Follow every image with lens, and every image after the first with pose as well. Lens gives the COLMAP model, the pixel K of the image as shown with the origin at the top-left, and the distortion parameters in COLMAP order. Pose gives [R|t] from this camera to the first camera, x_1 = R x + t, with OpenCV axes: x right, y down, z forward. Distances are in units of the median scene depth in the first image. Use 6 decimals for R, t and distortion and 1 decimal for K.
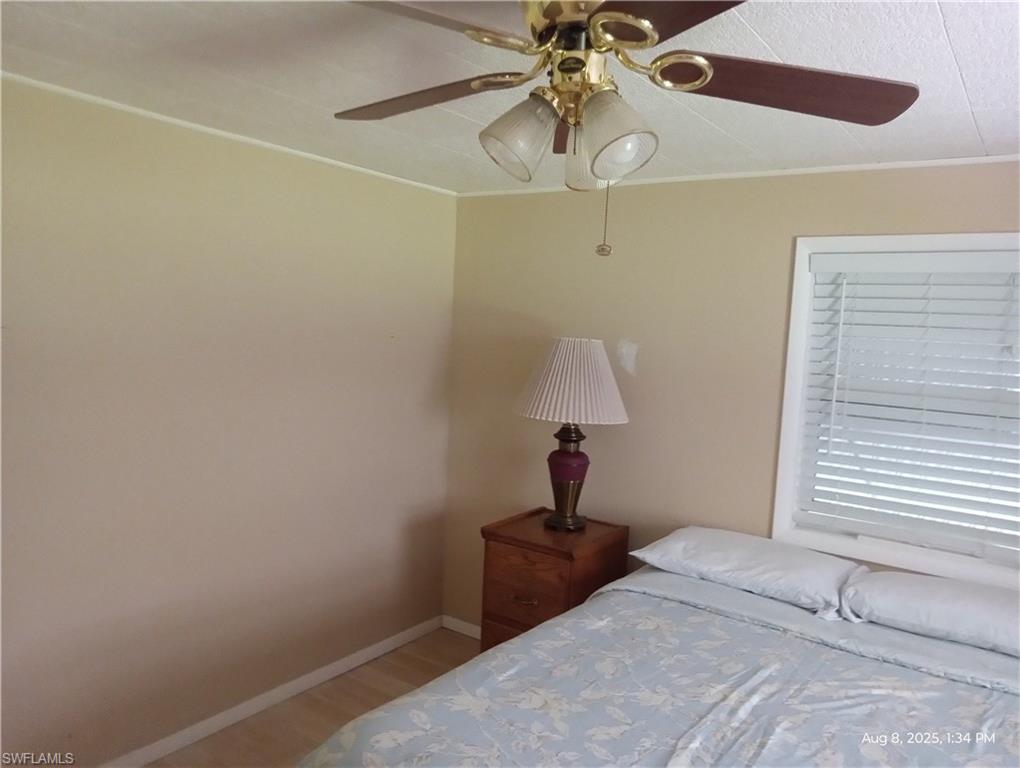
lens RADIAL K [[752.4, 0, 510.0], [0, 752.4, 384.0], [0, 0, 1]] dist [0.059531, -0.073484]
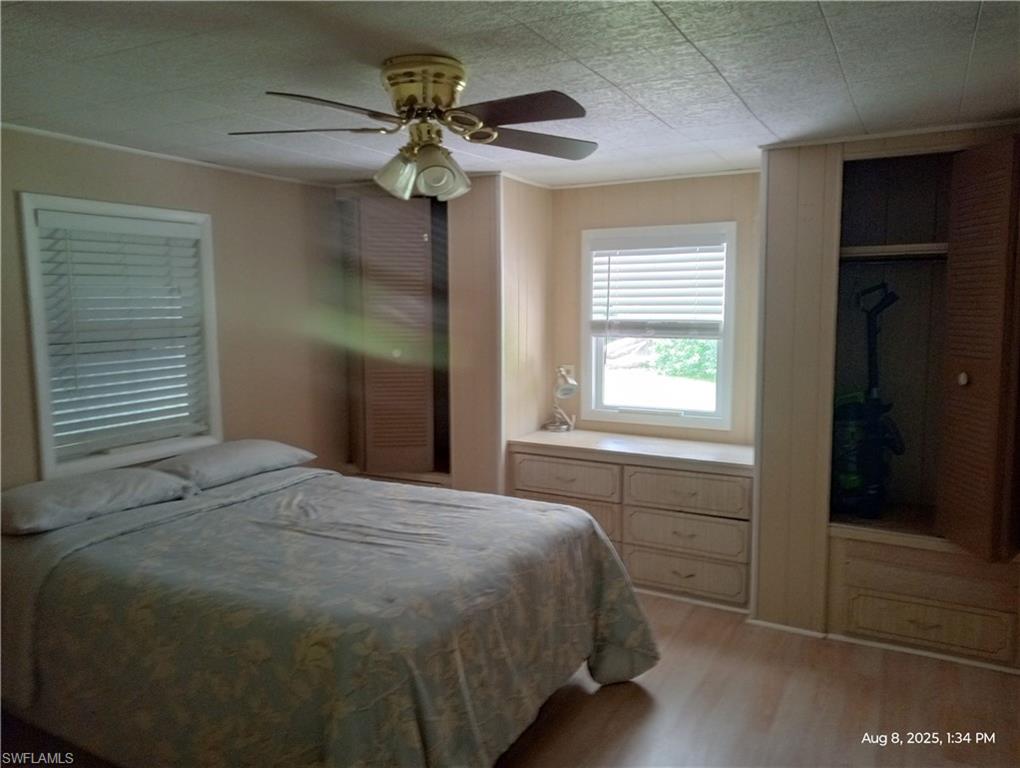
lens RADIAL K [[752.4, 0, 510.0], [0, 752.4, 384.0], [0, 0, 1]] dist [0.059531, -0.073484]
pose [[-0.117282, -0.164167, 0.979436, -0.860314], [0.077420, 0.981729, 0.173822, -0.071338], [-0.990076, 0.096215, -0.102429, 0.522800]]
